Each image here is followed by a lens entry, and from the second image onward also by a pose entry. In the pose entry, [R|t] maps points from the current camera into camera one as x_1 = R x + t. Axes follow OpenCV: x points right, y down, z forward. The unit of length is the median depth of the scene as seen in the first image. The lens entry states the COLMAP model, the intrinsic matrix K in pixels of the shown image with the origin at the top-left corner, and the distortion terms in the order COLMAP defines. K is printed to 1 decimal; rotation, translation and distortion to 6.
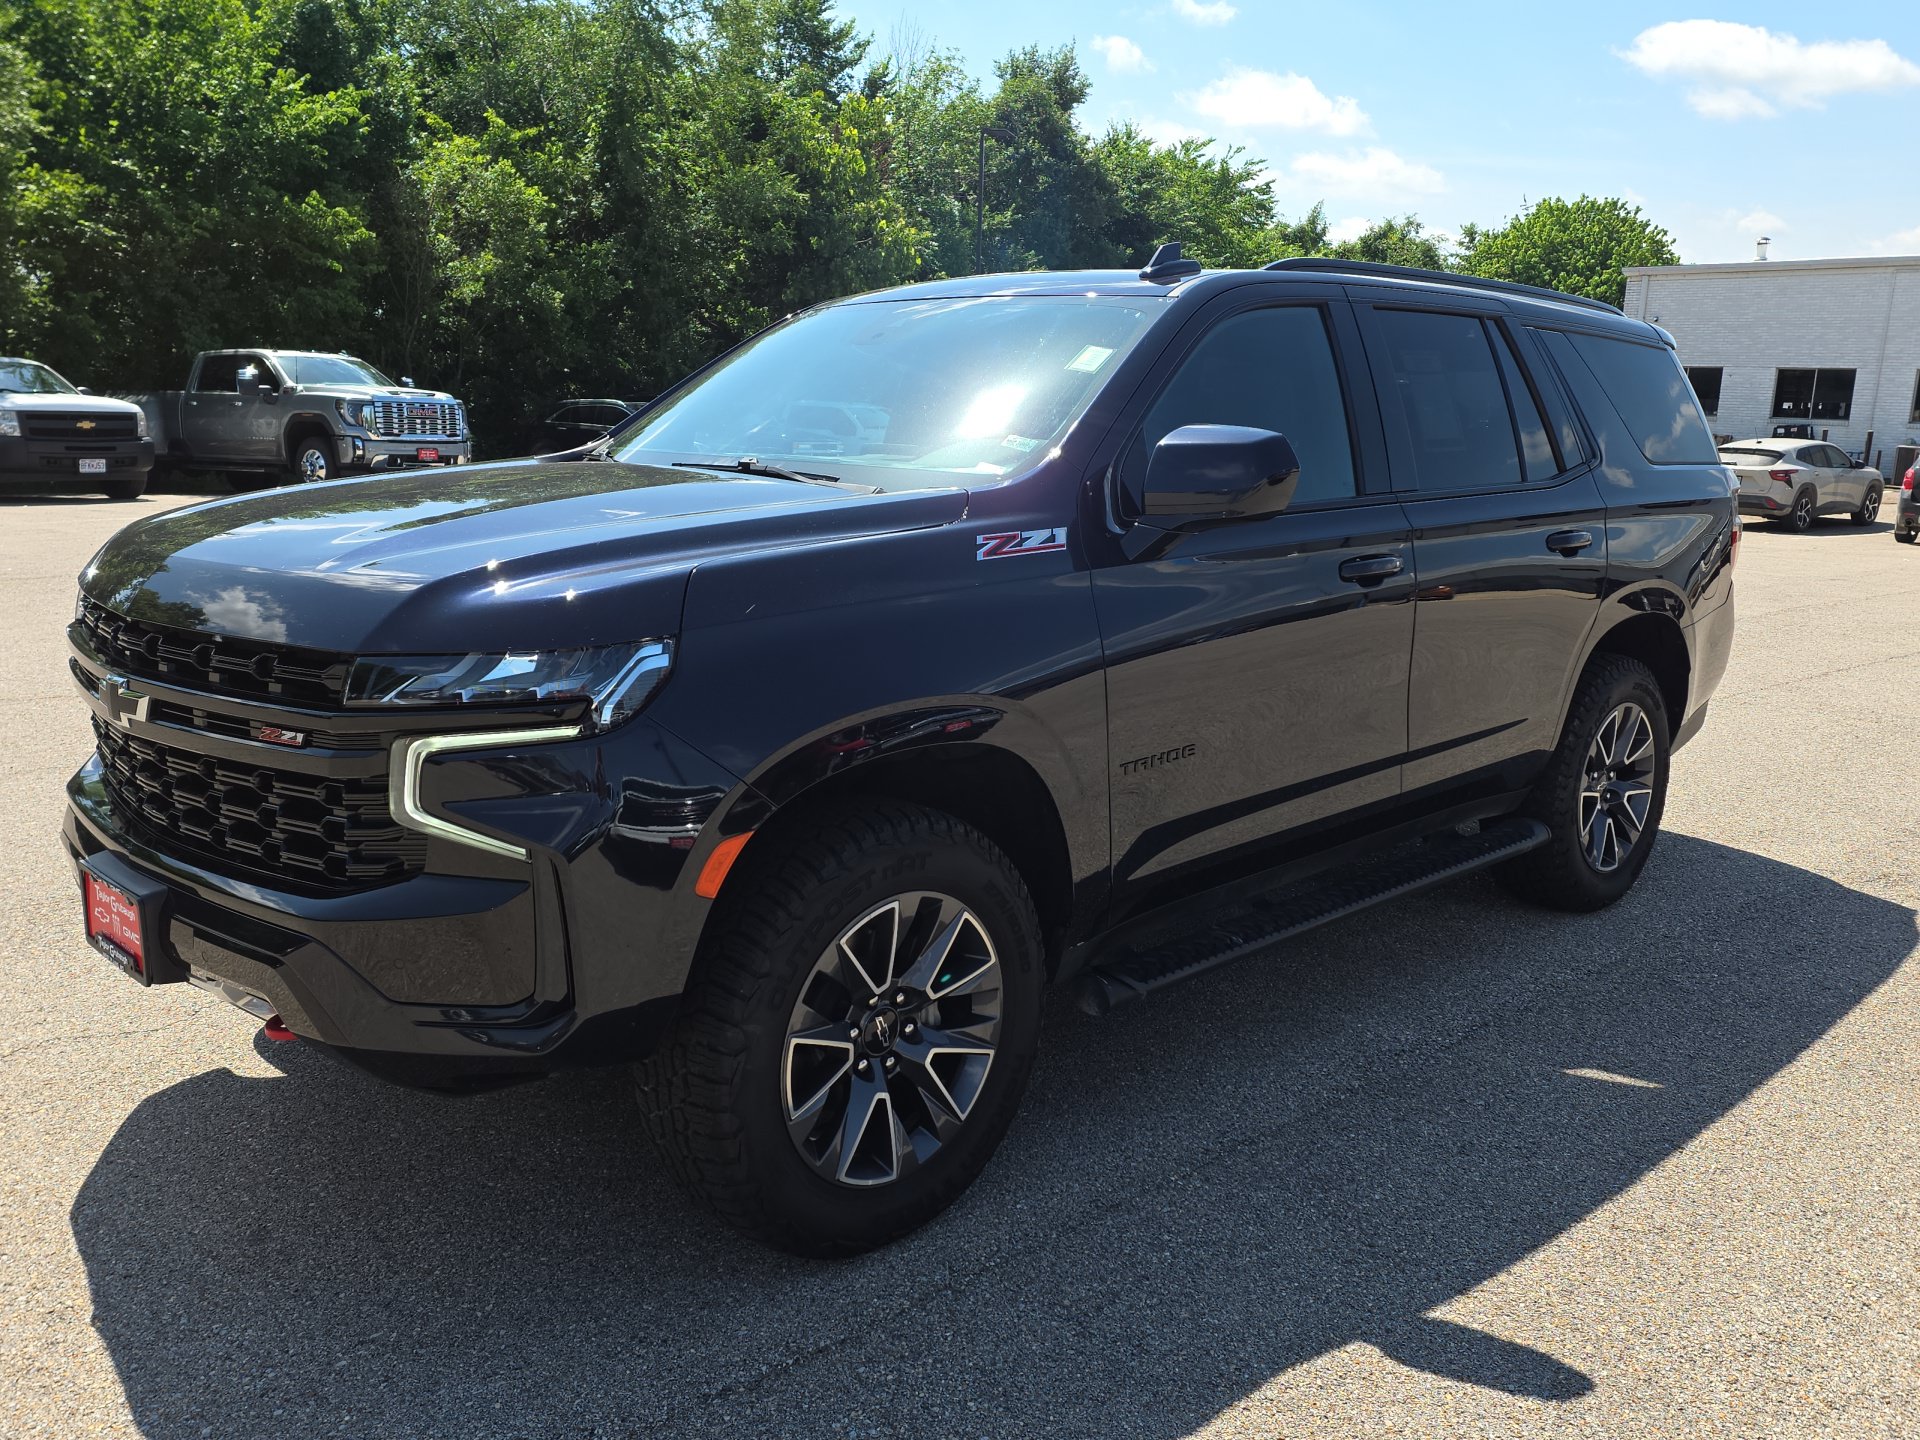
lens RADIAL K [[1621.2, 0, 954.6], [0, 1621.2, 666.6], [0, 0, 1]] dist [0.159586, -0.199218]
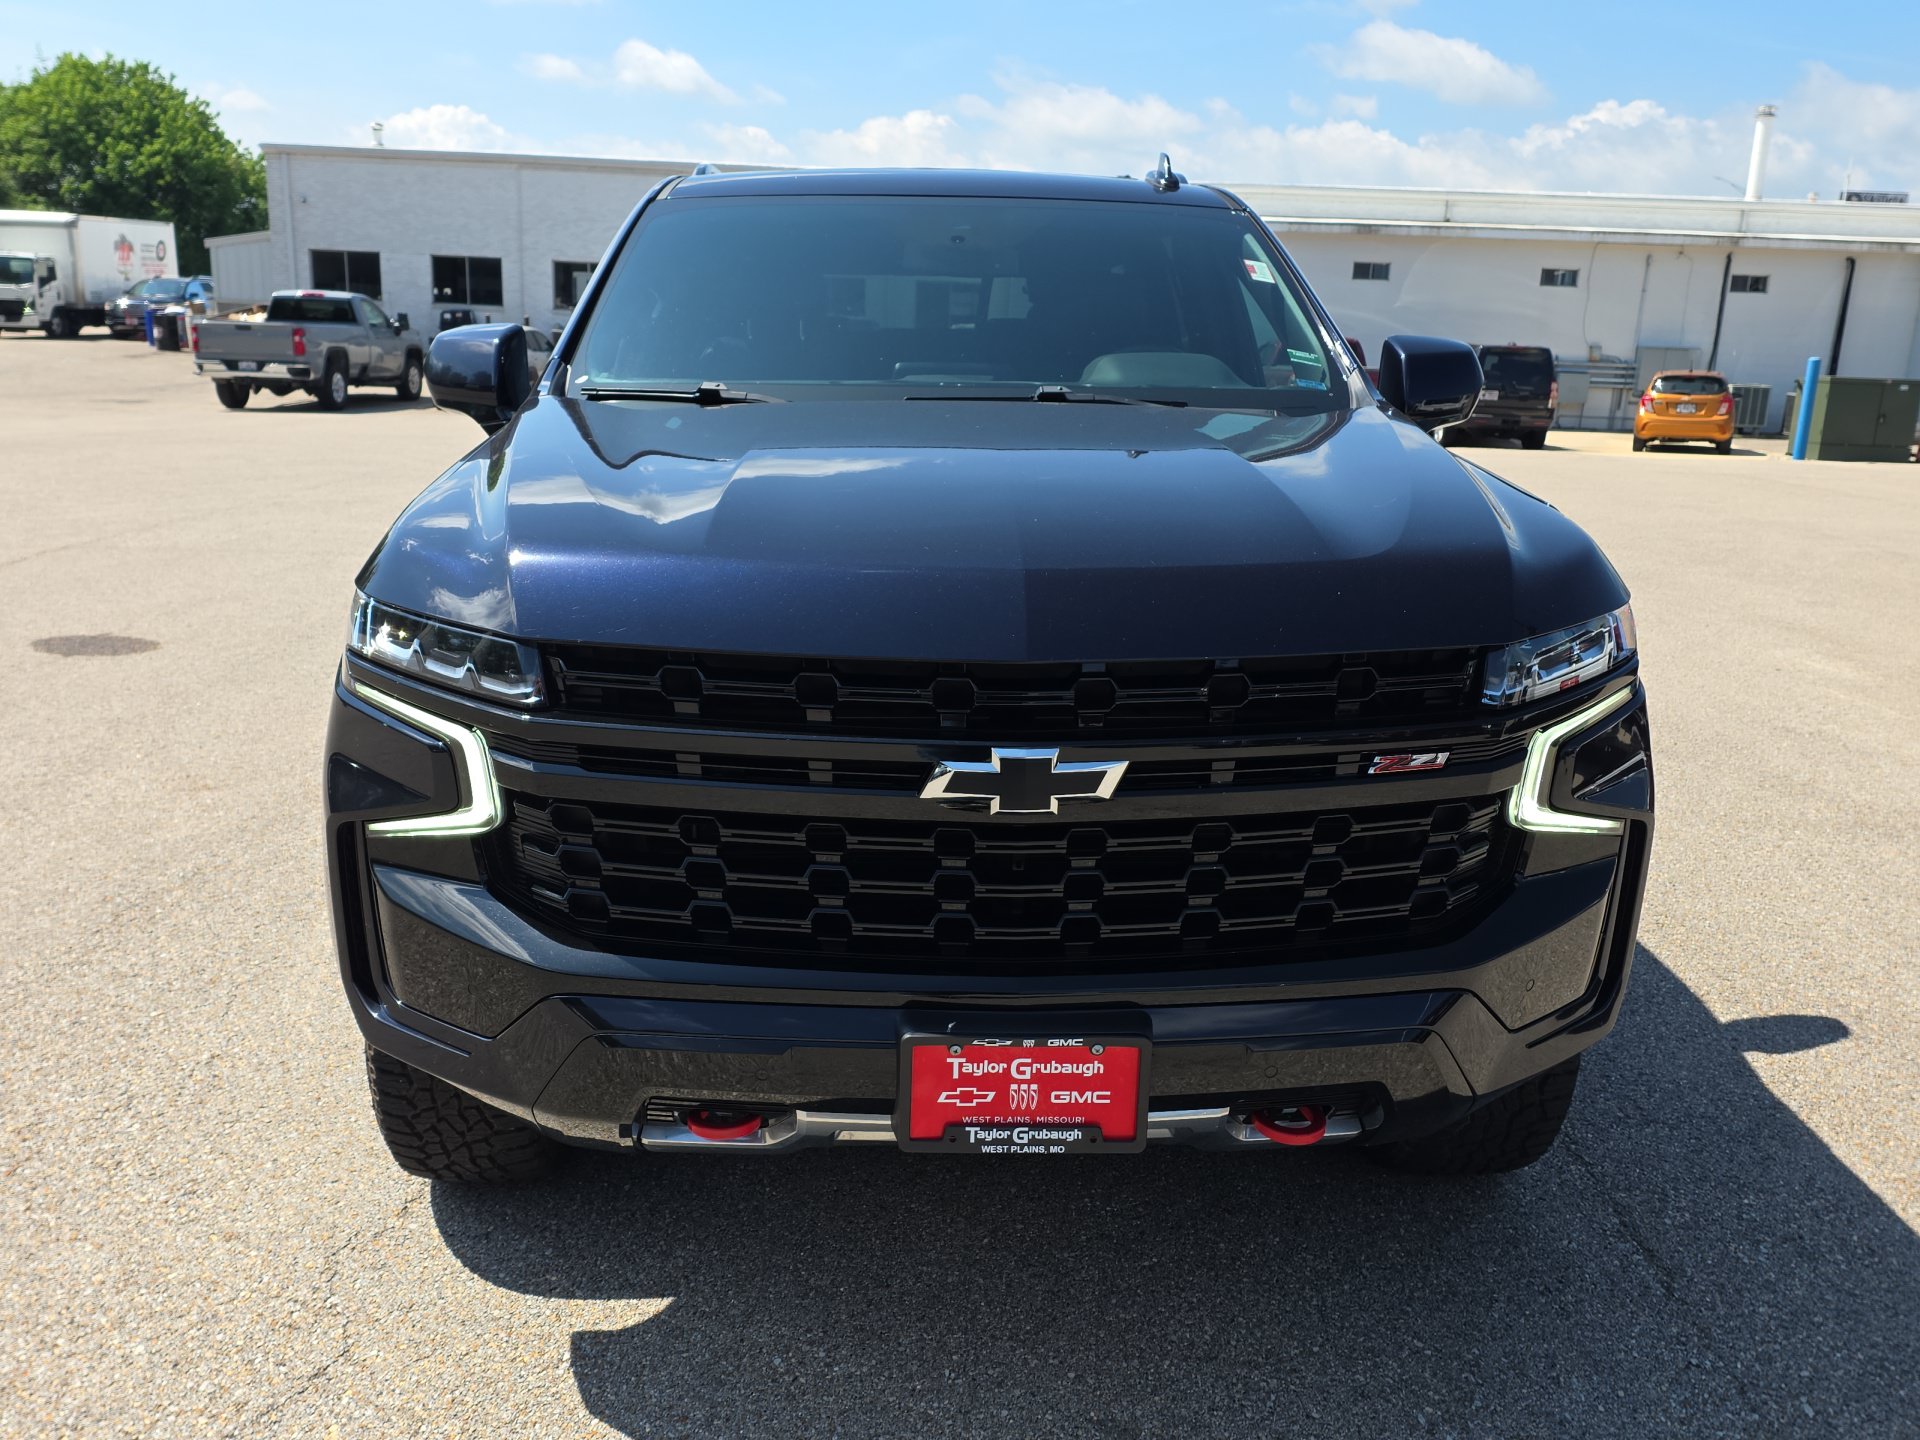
lens RADIAL K [[1621.2, 0, 954.6], [0, 1621.2, 666.6], [0, 0, 1]] dist [0.159586, -0.199218]
pose [[0.660087, -0.169738, 0.731761, -0.097653], [0.117916, 0.985473, 0.122221, -0.011056], [-0.741877, 0.005610, 0.670513, 0.054260]]
